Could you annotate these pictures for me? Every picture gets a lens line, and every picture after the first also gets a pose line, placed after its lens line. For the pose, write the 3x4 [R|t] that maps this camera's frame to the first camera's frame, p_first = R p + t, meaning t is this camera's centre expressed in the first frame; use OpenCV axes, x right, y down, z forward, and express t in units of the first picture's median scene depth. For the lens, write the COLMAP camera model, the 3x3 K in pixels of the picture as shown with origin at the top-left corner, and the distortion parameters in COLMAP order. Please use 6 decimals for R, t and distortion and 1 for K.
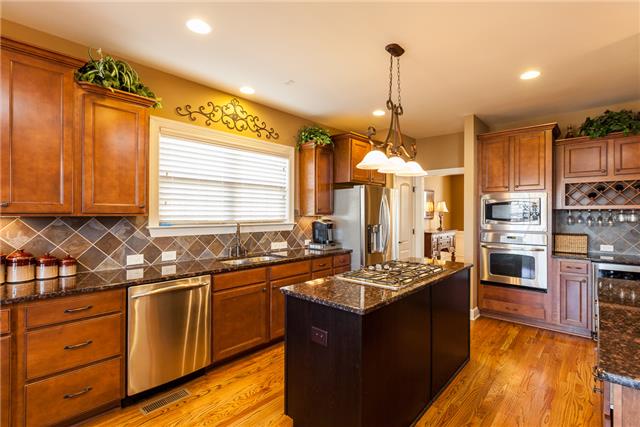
lens RADIAL K [[289.6, 0, 321.8], [0, 289.6, 213.8], [0, 0, 1]] dist [-0.000415, 0.000549]
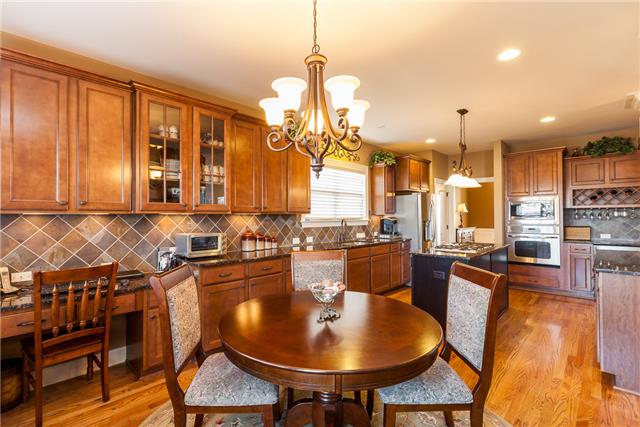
lens RADIAL K [[258.9, 0, 319.6], [0, 258.9, 213.2], [0, 0, 1]] dist [-0.001922, -0.000473]
pose [[0.997545, -0.007774, -0.069602, -0.274791], [0.007150, 0.999932, -0.009207, 0.010713], [0.069669, 0.008687, 0.997532, -0.307113]]
